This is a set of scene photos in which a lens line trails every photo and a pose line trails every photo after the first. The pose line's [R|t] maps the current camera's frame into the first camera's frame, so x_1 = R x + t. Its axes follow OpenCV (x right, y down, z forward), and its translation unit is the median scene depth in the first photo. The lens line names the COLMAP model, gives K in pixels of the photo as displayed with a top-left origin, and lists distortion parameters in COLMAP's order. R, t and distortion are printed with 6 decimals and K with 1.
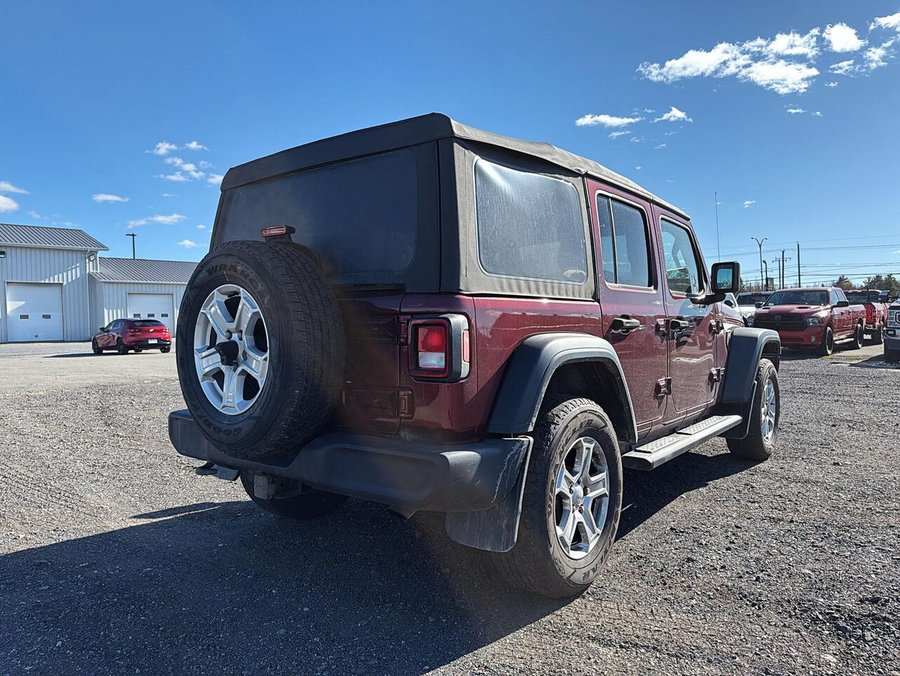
lens RADIAL K [[663.1, 0, 450.0], [0, 663.1, 338.0], [0, 0, 1]] dist [-0.000906, -0.000179]
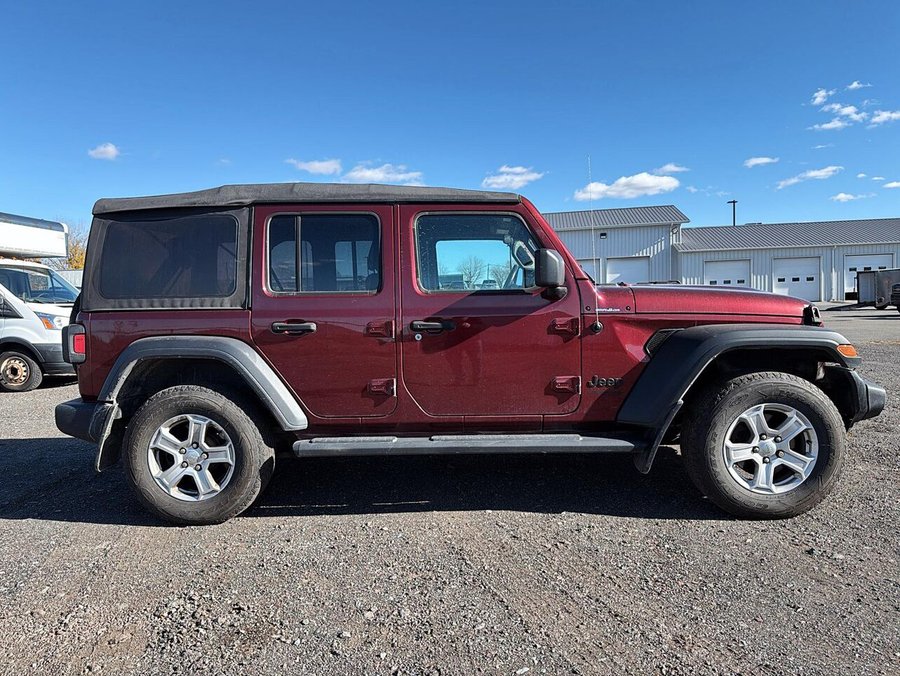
lens RADIAL K [[669.4, 0, 450.0], [0, 669.4, 338.0], [0, 0, 1]] dist [0.011575, 0.004855]
pose [[0.589389, 0.036055, -0.807045, 1.584576], [0.009570, 0.998622, 0.051602, -0.070133], [0.807793, -0.038137, 0.588231, 0.621194]]
